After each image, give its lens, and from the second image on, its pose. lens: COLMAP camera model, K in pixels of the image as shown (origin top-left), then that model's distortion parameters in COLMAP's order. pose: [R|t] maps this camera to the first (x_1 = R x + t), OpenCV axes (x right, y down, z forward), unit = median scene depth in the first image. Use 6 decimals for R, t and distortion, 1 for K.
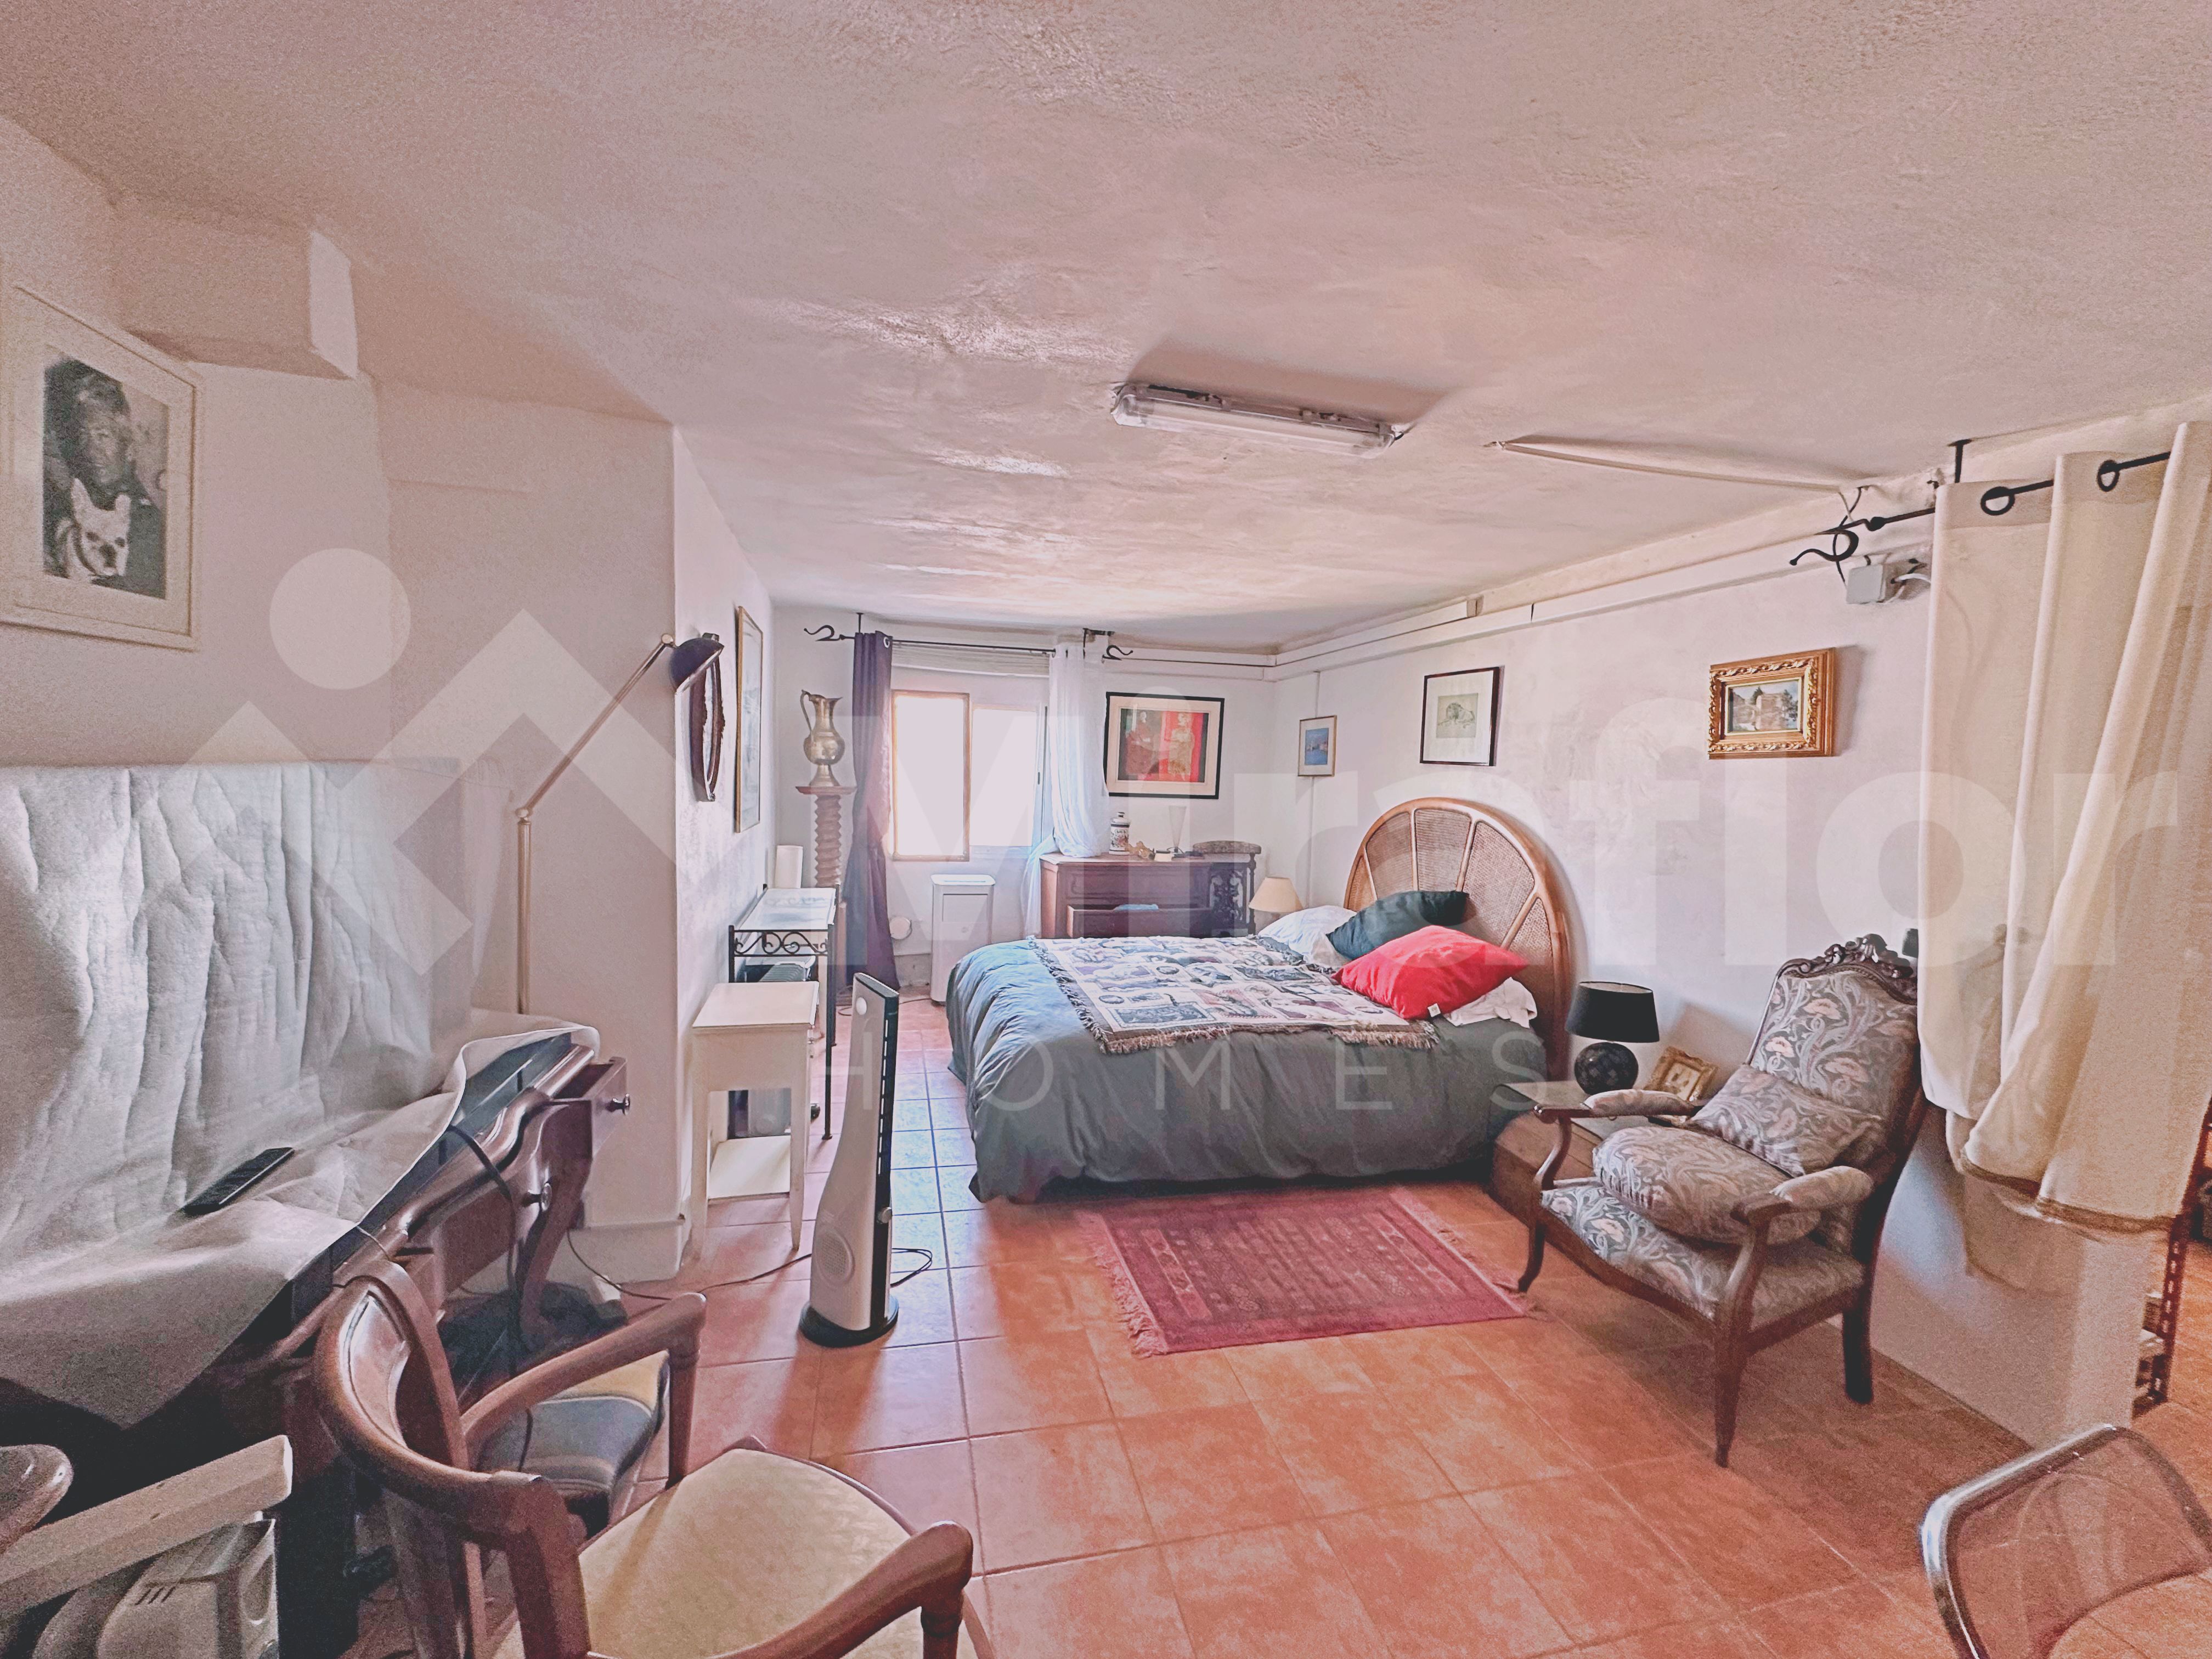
lens RADIAL K [[880.9, 0, 1104.1], [0, 880.9, 828.9], [0, 0, 1]] dist [-0.005581, 0.000474]
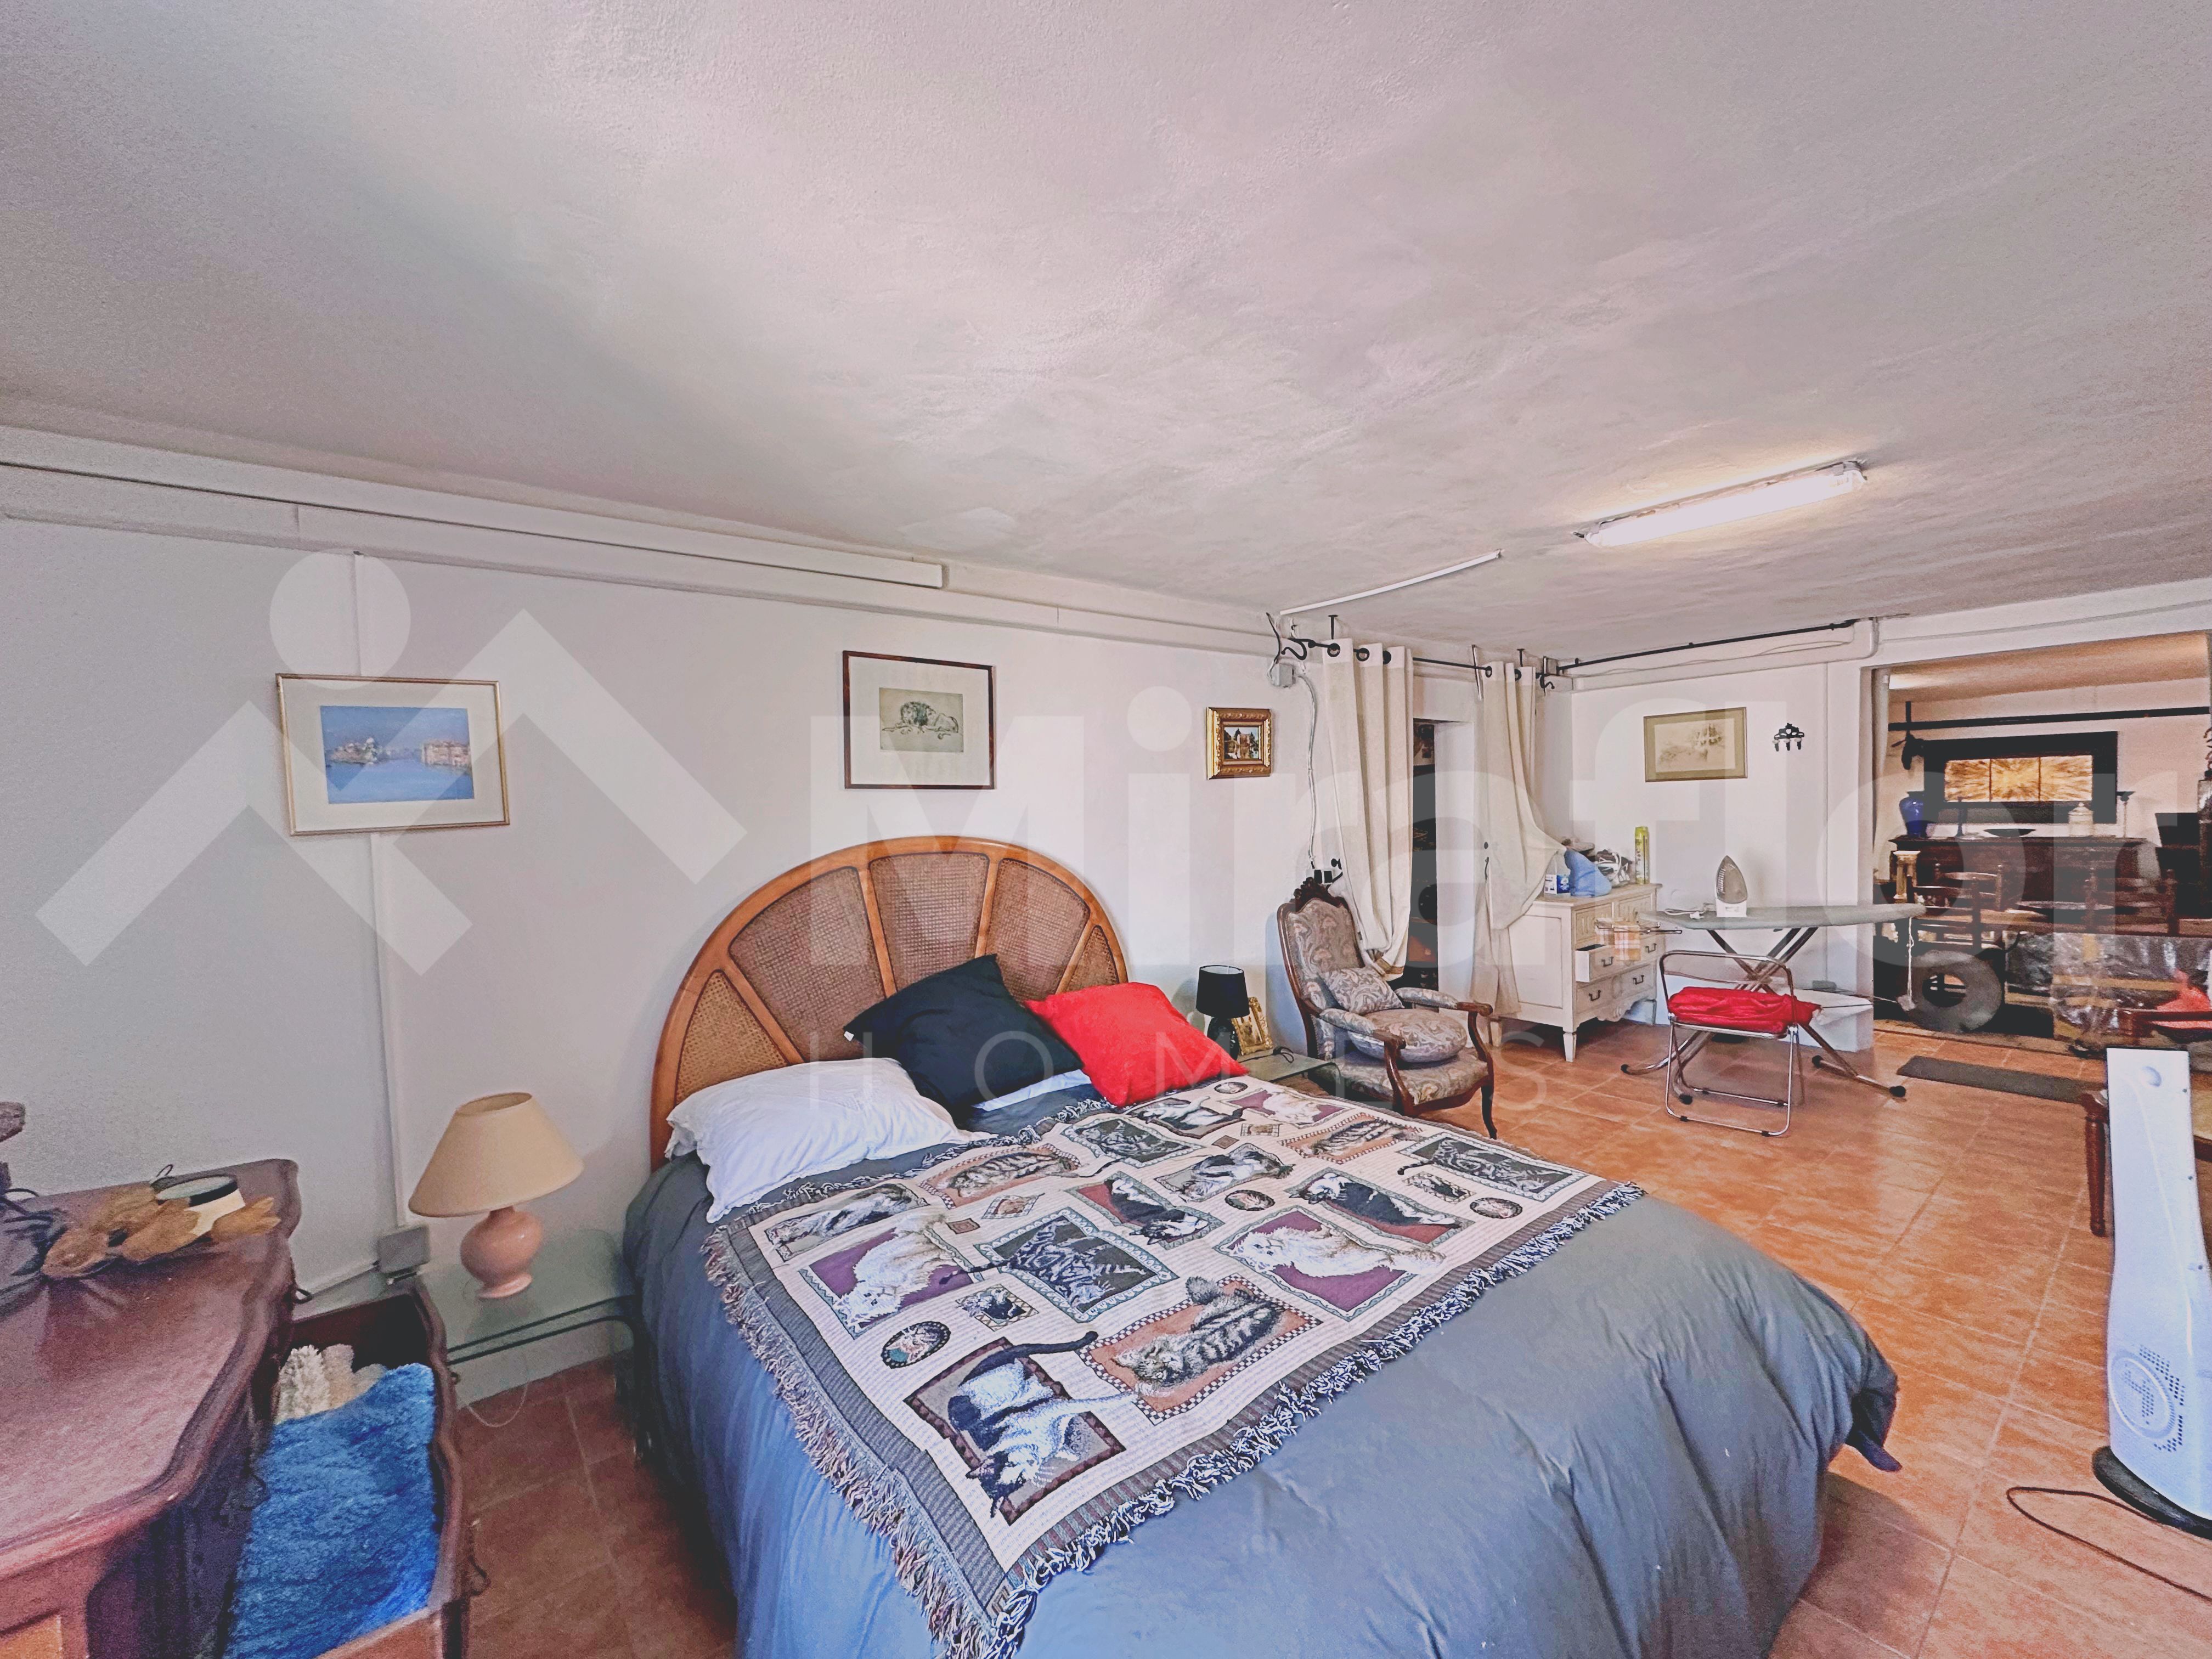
lens RADIAL K [[880.9, 0, 1104.1], [0, 880.9, 828.9], [0, 0, 1]] dist [-0.005581, 0.000474]
pose [[-0.405620, -0.054150, 0.912436, -0.391236], [0.076290, 0.992755, 0.092831, -0.119307], [-0.910852, 0.107264, -0.398550, 1.434072]]
